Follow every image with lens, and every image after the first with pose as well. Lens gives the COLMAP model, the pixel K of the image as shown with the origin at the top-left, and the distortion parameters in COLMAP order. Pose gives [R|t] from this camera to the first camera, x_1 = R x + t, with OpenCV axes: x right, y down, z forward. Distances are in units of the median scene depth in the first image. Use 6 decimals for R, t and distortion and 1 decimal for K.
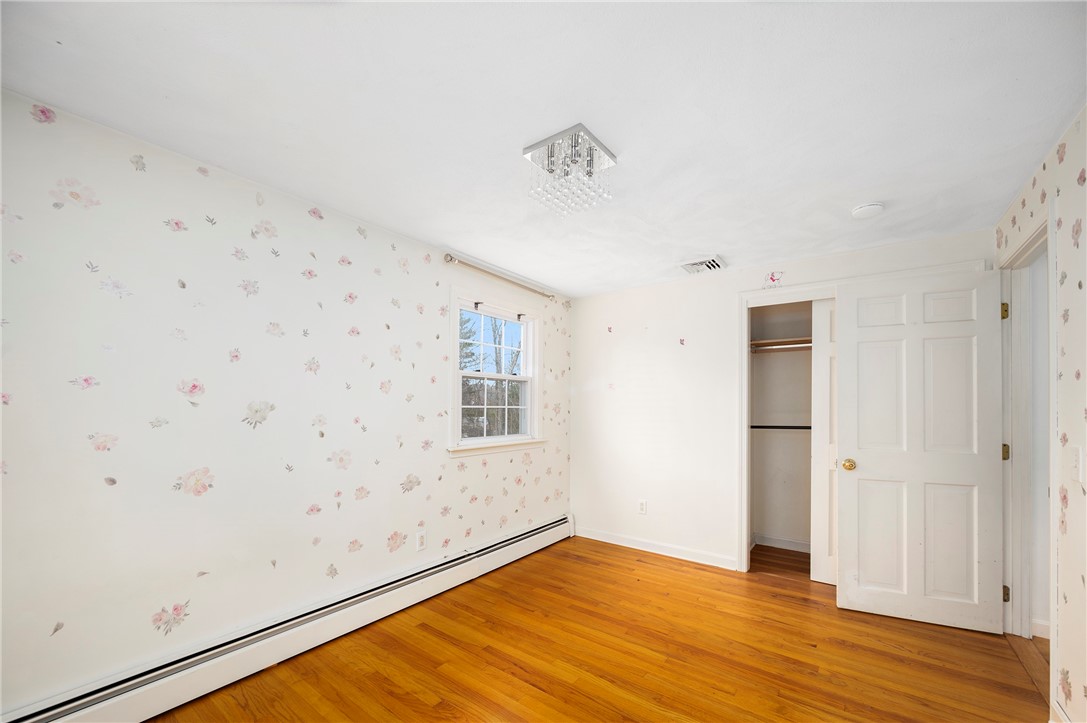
lens RADIAL K [[435.3, 0, 552.8], [0, 435.3, 403.3], [0, 0, 1]] dist [-0.001495, -0.000250]
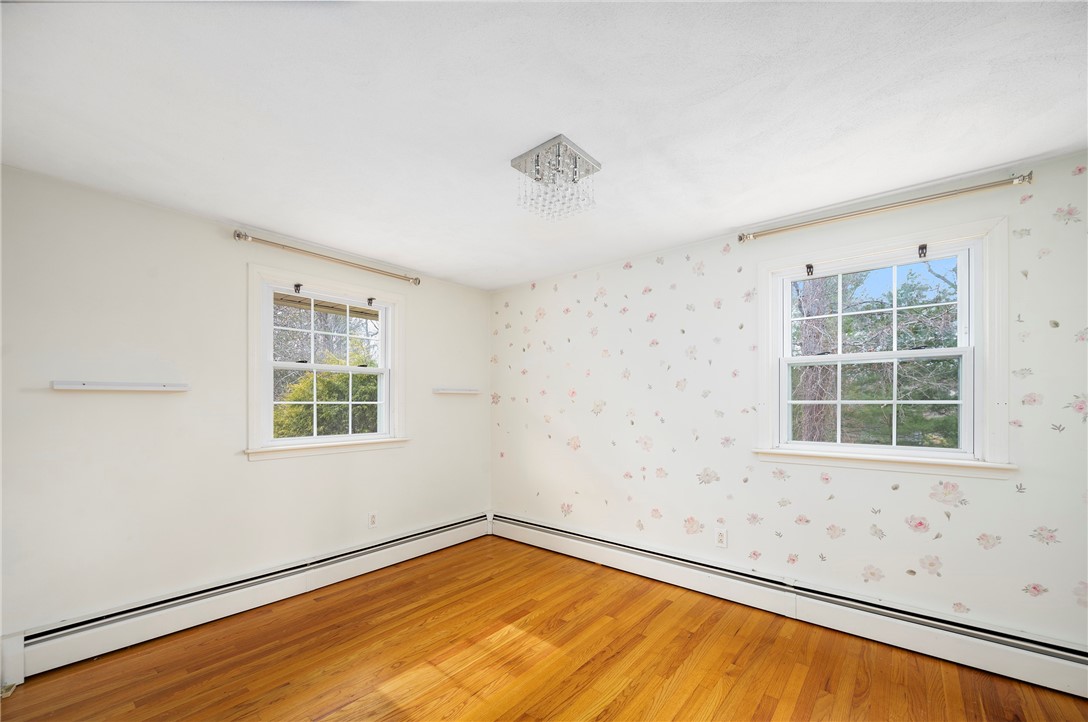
lens RADIAL K [[435.7, 0, 553.3], [0, 435.7, 402.9], [0, 0, 1]] dist [-0.001495, -0.000250]
pose [[-0.069942, -0.009766, -0.997503, 0.765200], [0.005473, 0.999933, -0.010173, 0.018418], [0.997536, -0.006171, -0.069884, 0.742121]]
